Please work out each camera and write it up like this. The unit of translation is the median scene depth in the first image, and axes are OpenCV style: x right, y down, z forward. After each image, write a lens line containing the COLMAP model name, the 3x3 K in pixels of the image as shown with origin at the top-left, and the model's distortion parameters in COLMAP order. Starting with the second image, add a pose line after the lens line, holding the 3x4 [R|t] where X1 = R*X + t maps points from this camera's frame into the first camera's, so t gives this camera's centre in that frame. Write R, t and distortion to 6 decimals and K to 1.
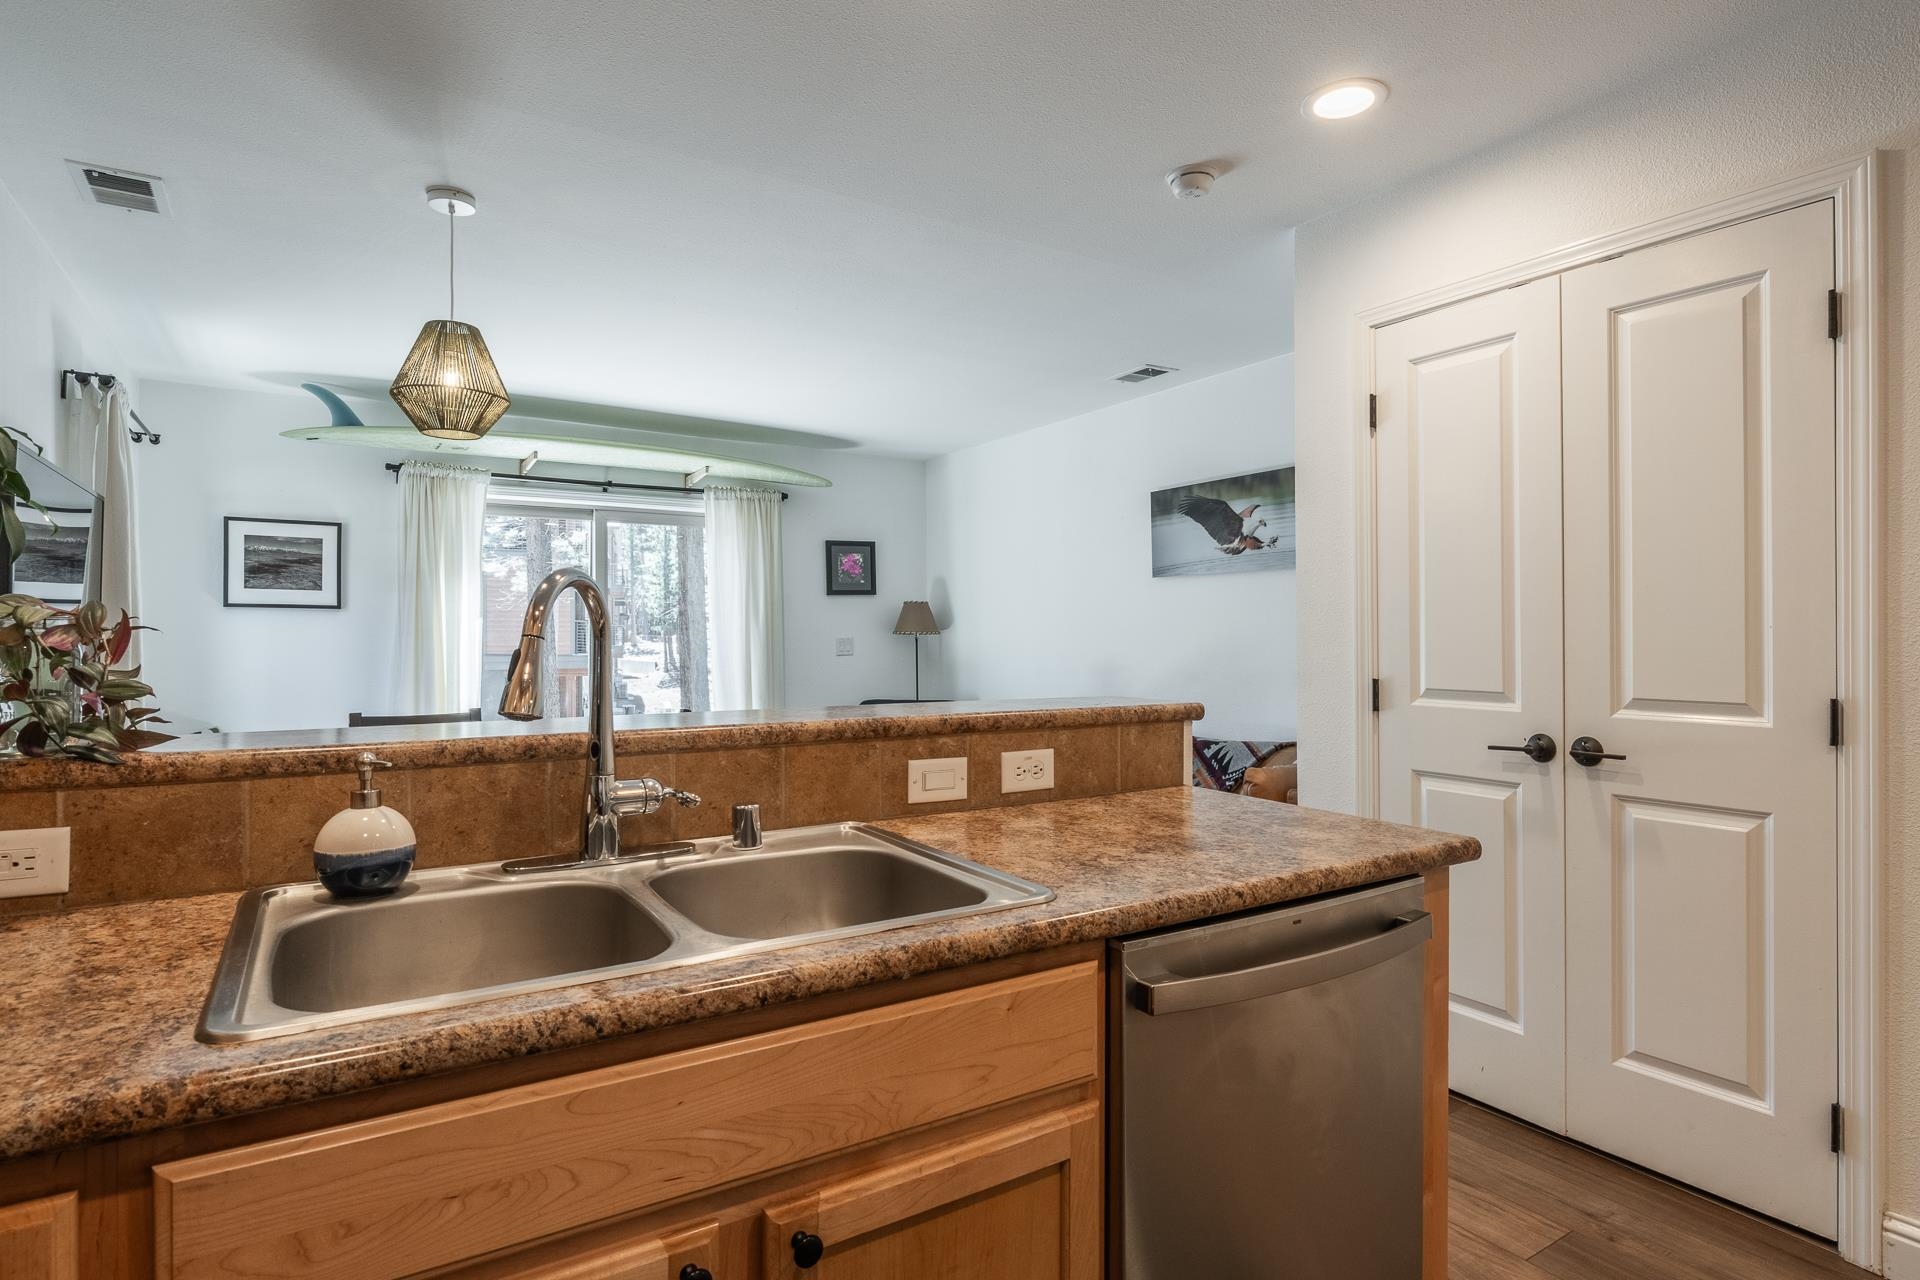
lens RADIAL K [[1011.4, 0, 946.4], [0, 1011.4, 642.6], [0, 0, 1]] dist [-0.004626, 0.000402]
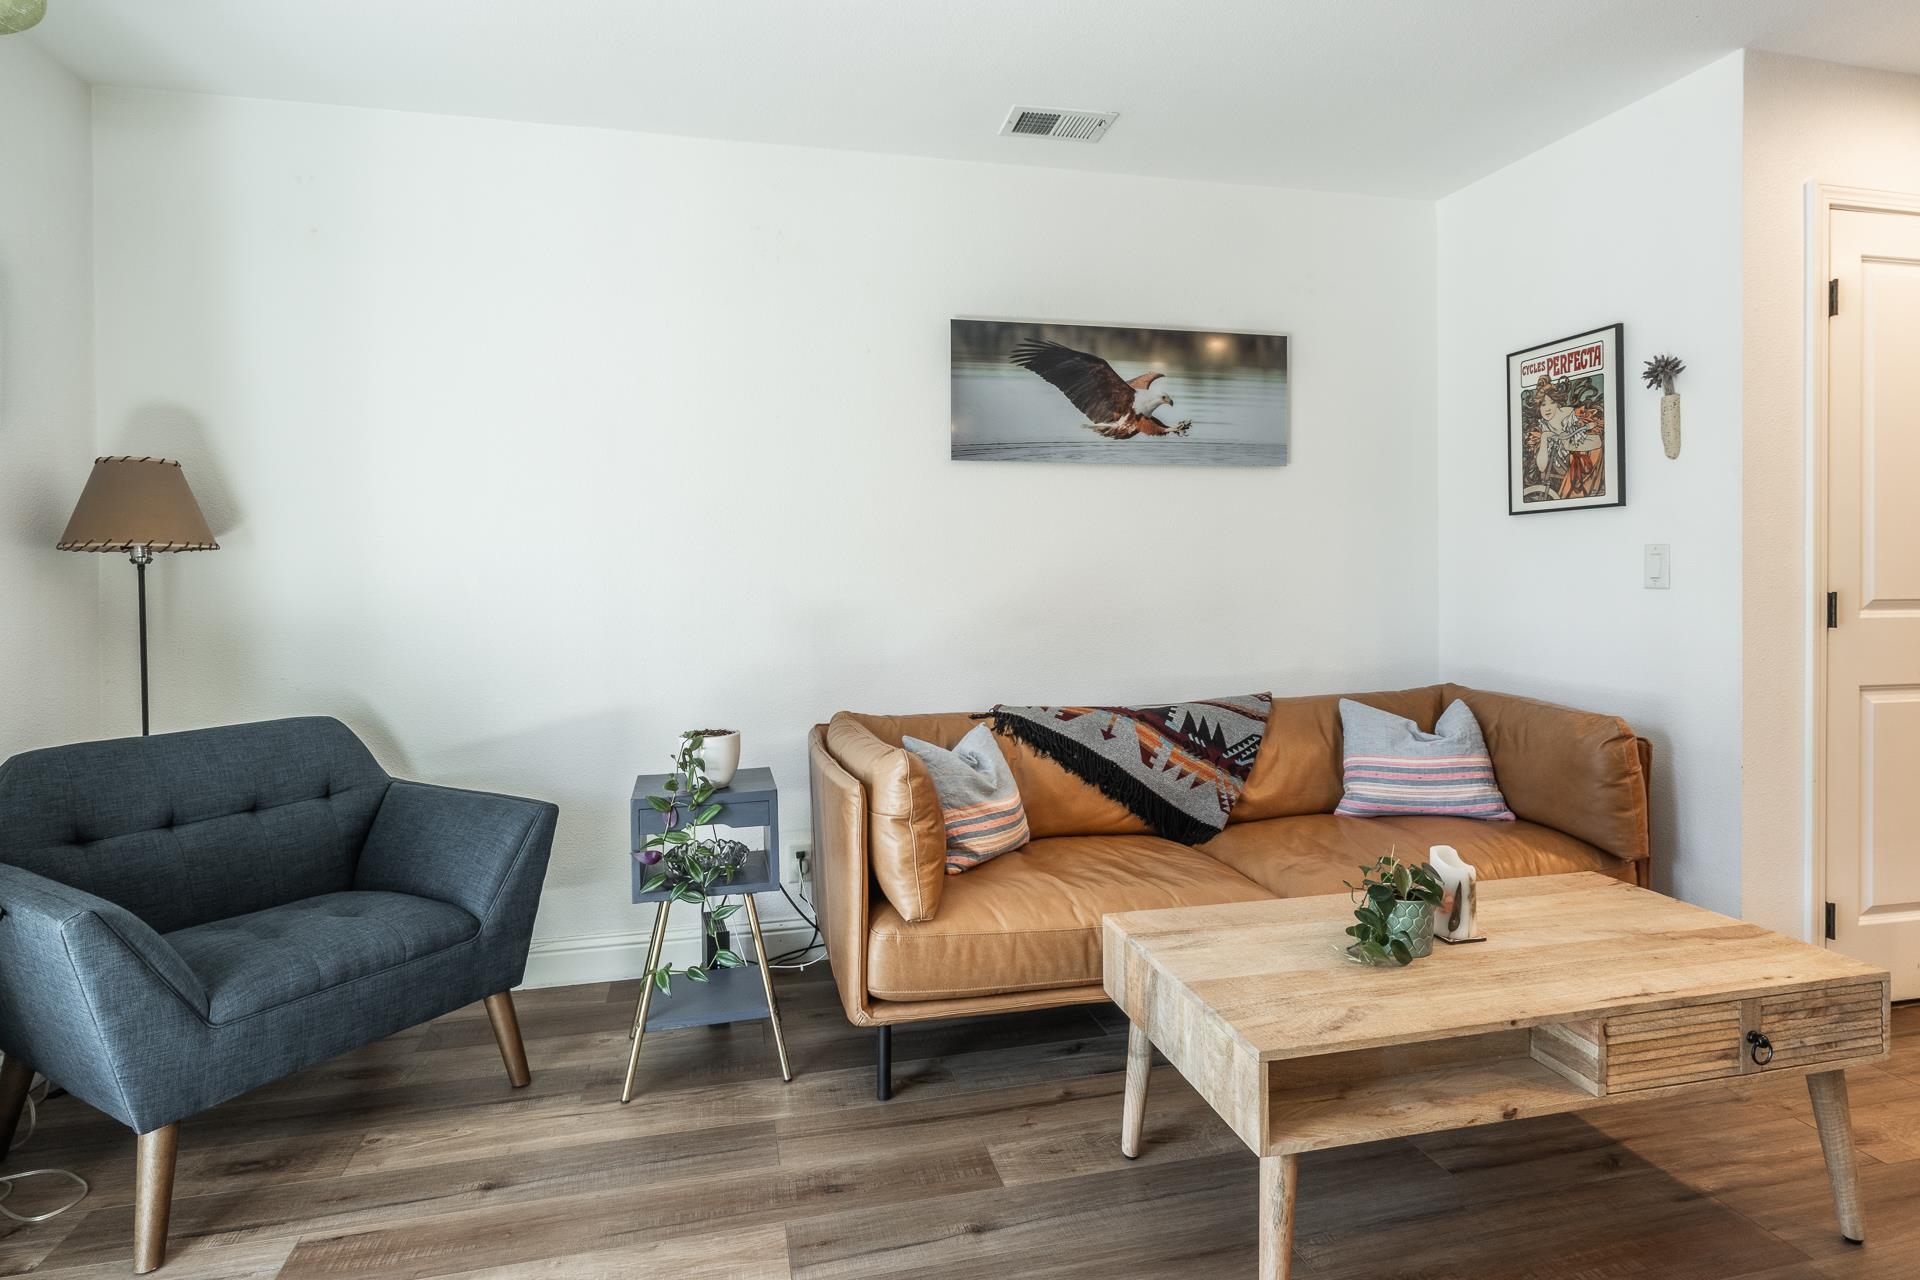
lens RADIAL K [[1038.4, 0, 951.3], [0, 1038.4, 569.5], [0, 0, 1]] dist [-0.004633, -0.000439]
pose [[0.314216, 0.005251, 0.949337, -0.444507], [0.012501, 0.999875, -0.009668, 0.009227], [-0.949269, 0.014905, 0.314111, 0.910687]]
